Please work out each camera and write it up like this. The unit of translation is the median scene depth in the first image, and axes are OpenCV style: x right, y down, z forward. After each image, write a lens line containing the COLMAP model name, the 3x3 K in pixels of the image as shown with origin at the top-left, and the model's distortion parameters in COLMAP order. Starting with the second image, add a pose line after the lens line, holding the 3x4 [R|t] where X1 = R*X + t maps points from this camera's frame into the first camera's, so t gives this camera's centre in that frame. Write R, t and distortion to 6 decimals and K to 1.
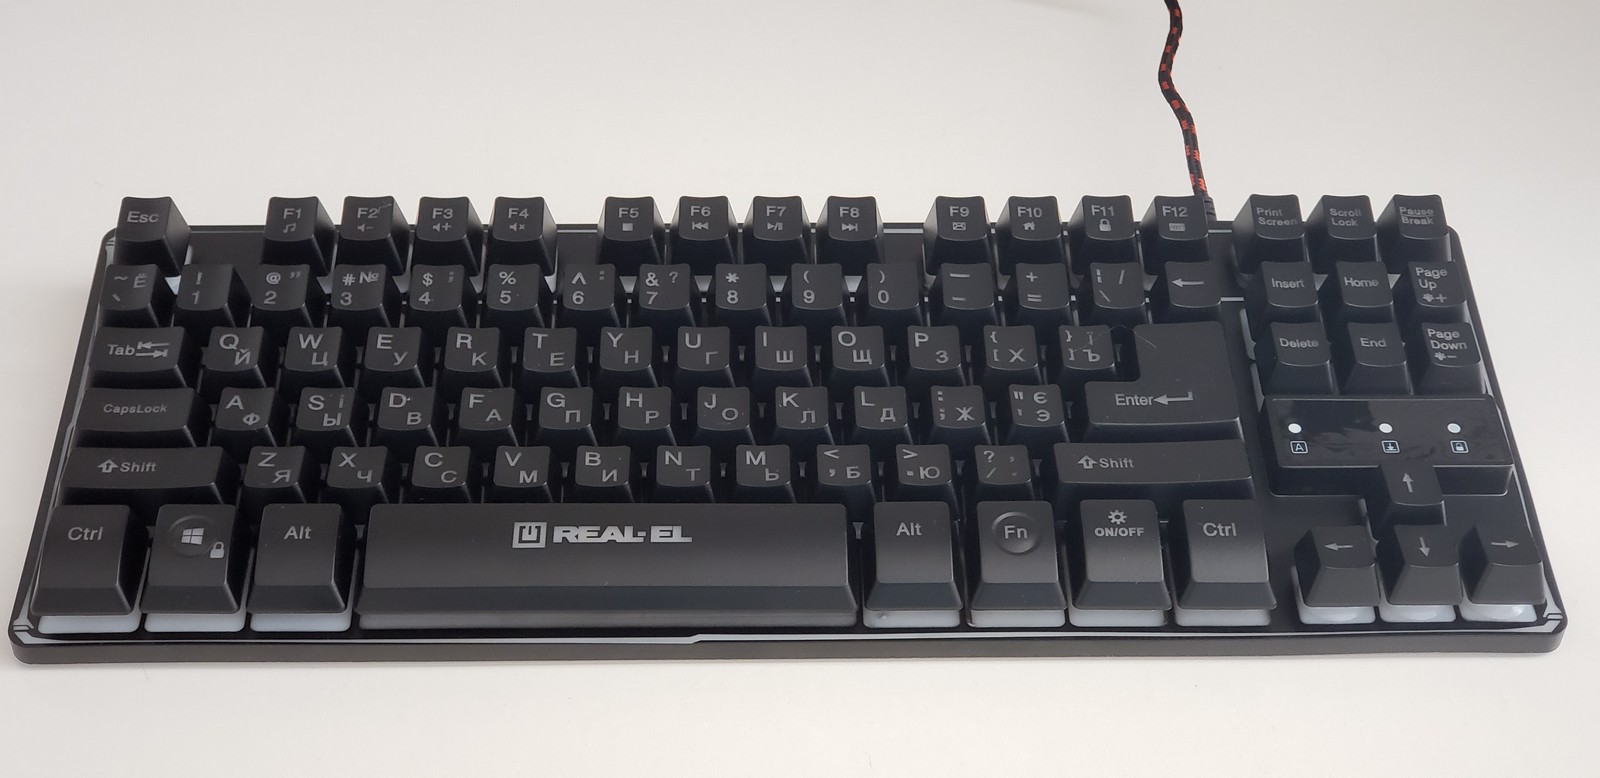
lens RADIAL K [[2461.0, 0, 825.2], [0, 2461.0, 388.0], [0, 0, 1]] dist [0.050170, -0.055052]
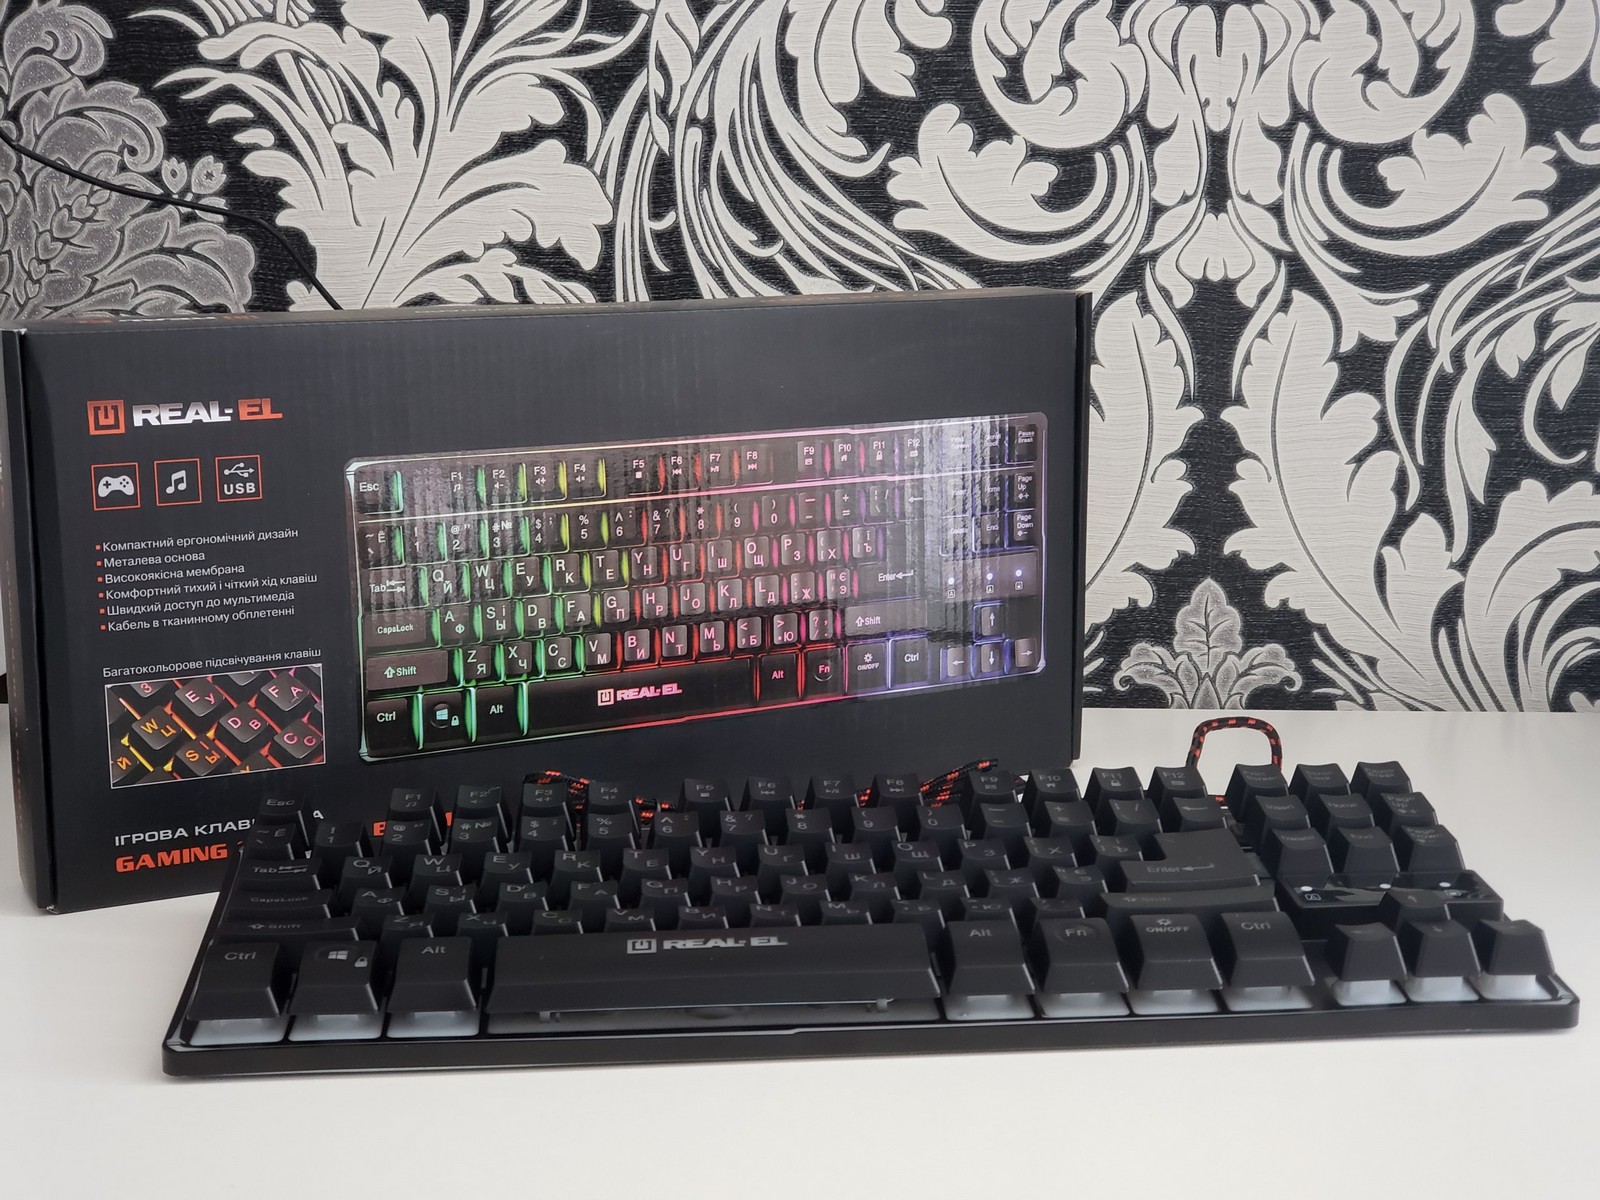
lens RADIAL K [[2413.0, 0, 811.2], [0, 2413.0, 604.9], [0, 0, 1]] dist [0.206627, -1.073519]
pose [[0.998305, -0.036968, 0.044953, -0.082915], [0.054926, 0.853848, -0.517617, 0.474299], [-0.019248, 0.519208, 0.854431, -0.015956]]
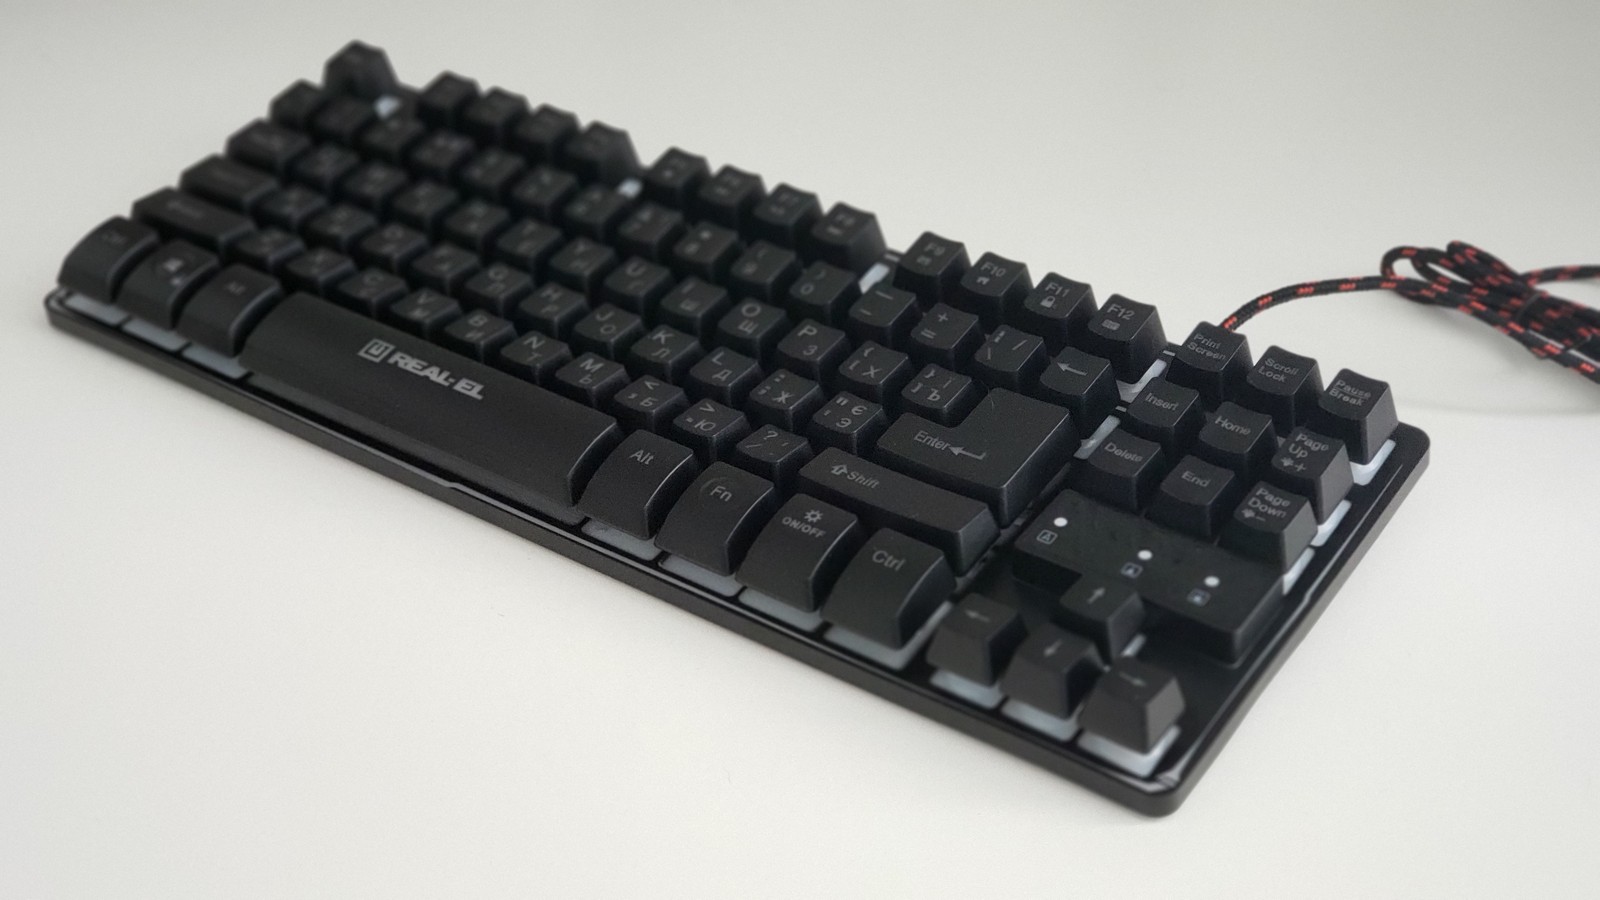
lens RADIAL K [[2411.5, 0, 800.0], [0, 2411.5, 450.0], [0, 0, 1]] dist [0.033231, 0.056048]
pose [[0.794844, 0.318392, -0.516575, 0.589930], [-0.374549, 0.927195, -0.004833, 0.033178], [0.477427, 0.197324, 0.856228, 0.145450]]
